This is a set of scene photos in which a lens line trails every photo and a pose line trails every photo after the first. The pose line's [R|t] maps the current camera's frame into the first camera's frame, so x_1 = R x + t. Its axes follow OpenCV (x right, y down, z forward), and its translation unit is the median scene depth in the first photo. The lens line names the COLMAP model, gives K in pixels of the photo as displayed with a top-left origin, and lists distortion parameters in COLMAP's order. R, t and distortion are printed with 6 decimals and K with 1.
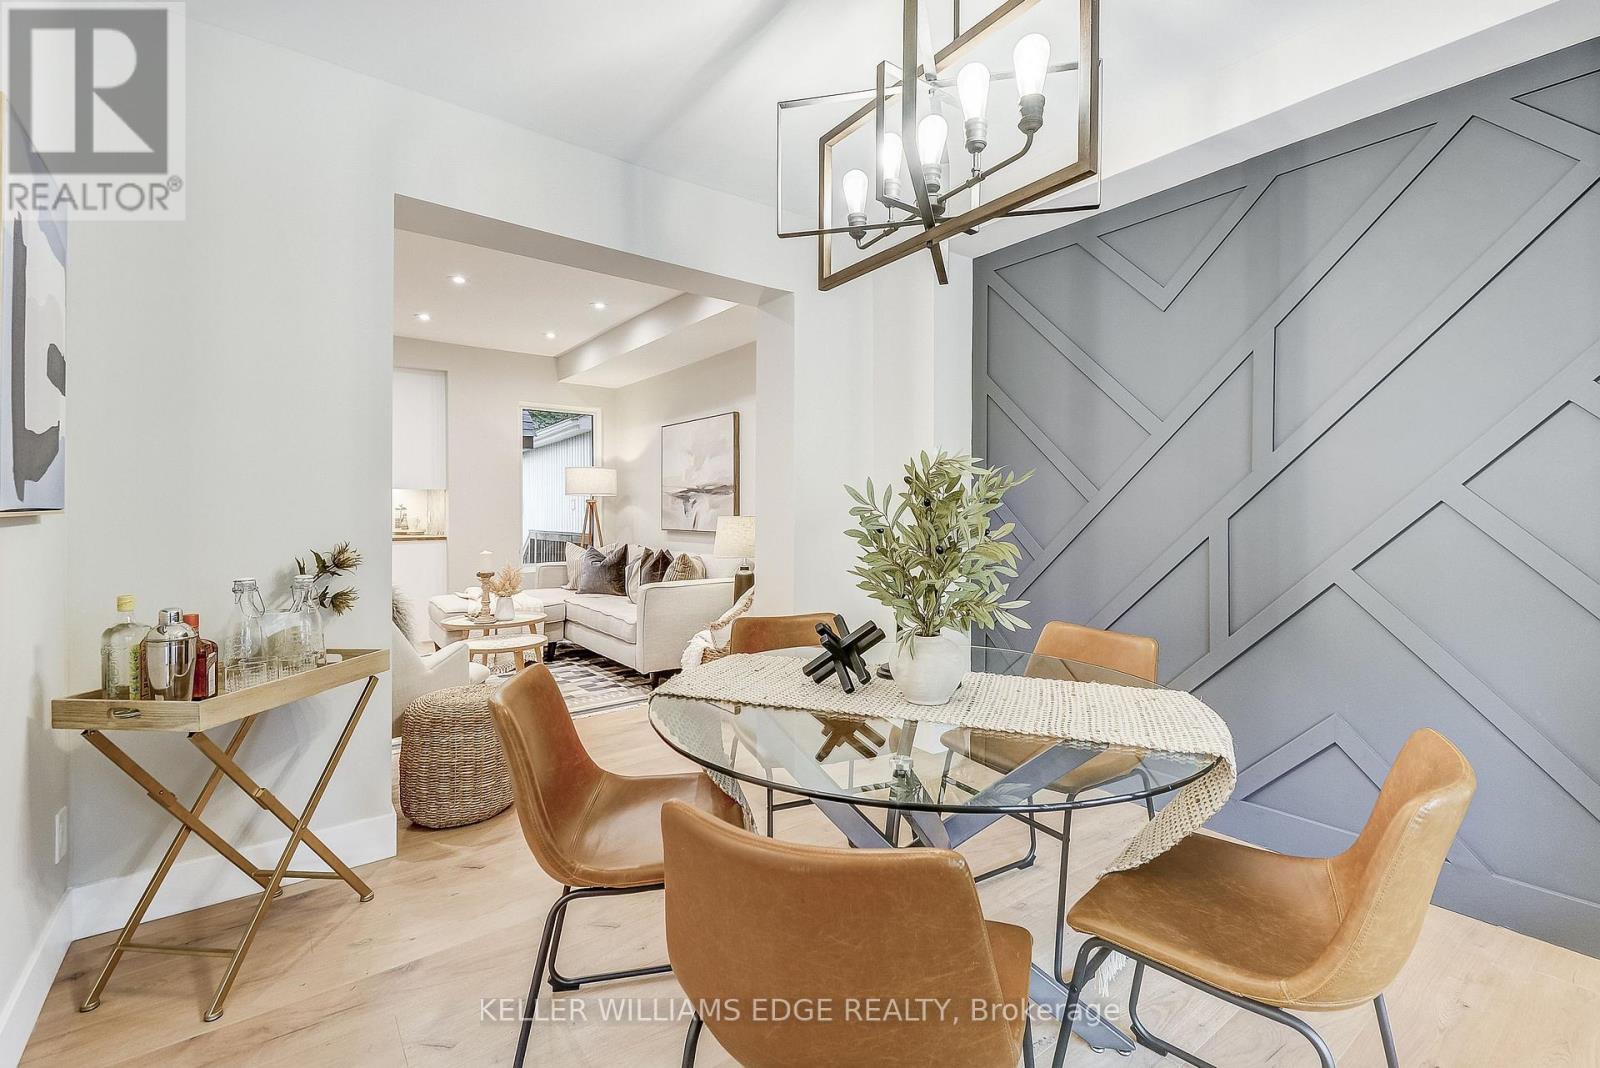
lens RADIAL K [[683.6, 0, 793.6], [0, 683.6, 529.4], [0, 0, 1]] dist [-0.001313, -0.000610]
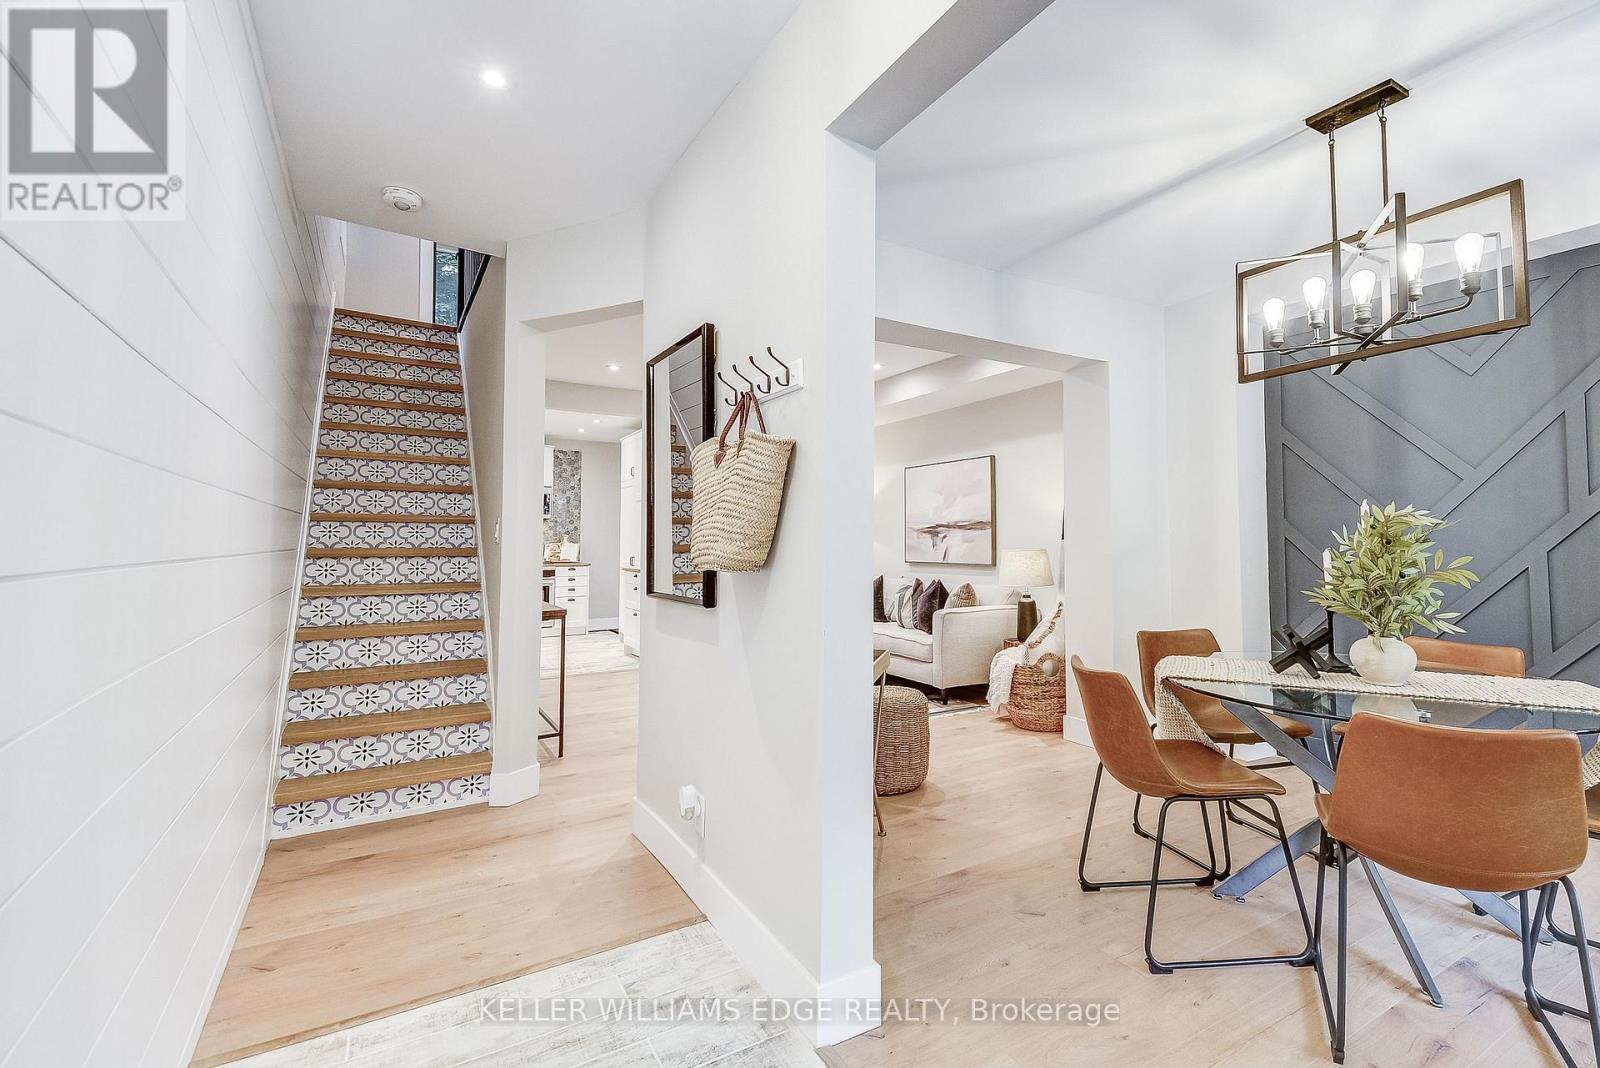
lens RADIAL K [[722.1, 0, 805.2], [0, 722.1, 528.1], [0, 0, 1]] dist [-0.001437, -0.001197]
pose [[0.992913, -0.004878, -0.118743, -0.291478], [-0.000649, 0.998920, -0.046464, 0.000242], [0.118842, 0.046212, 0.991837, -0.225649]]
